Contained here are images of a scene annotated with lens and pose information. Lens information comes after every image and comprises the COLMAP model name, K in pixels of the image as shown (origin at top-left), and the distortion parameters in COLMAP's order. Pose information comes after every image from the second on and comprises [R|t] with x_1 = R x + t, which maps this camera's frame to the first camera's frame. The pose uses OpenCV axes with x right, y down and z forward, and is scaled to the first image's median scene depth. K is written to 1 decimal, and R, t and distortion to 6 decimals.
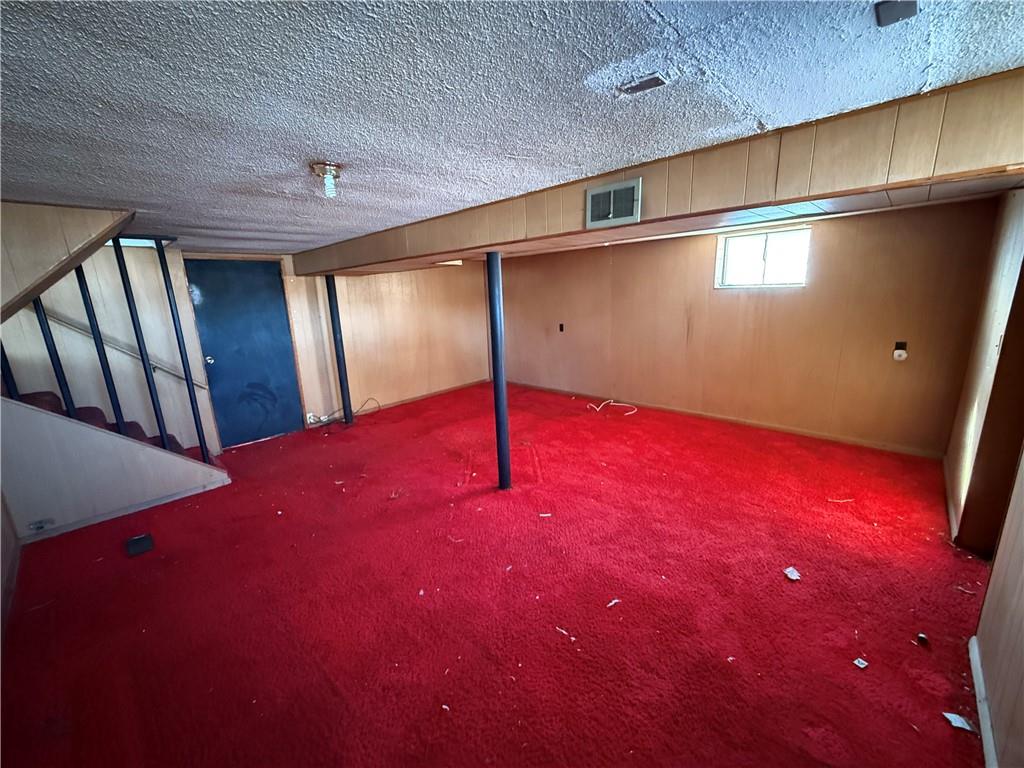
lens RADIAL K [[409.4, 0, 509.6], [0, 409.4, 384.9], [0, 0, 1]] dist [-0.001588, 0.000190]
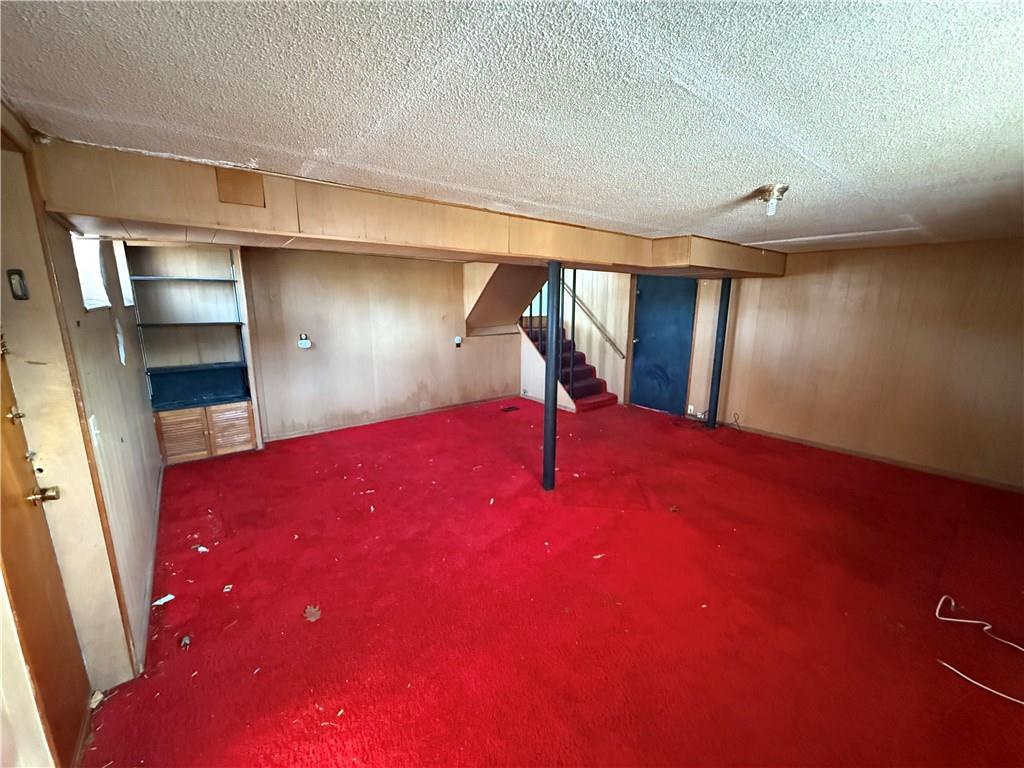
lens RADIAL K [[409.4, 0, 508.9], [0, 409.4, 384.1], [0, 0, 1]] dist [-0.001588, 0.000190]
pose [[-0.152119, 0.228713, -0.961535, 0.662345], [-0.224366, 0.939468, 0.258959, -0.167978], [0.962559, 0.255128, -0.091595, 0.658715]]
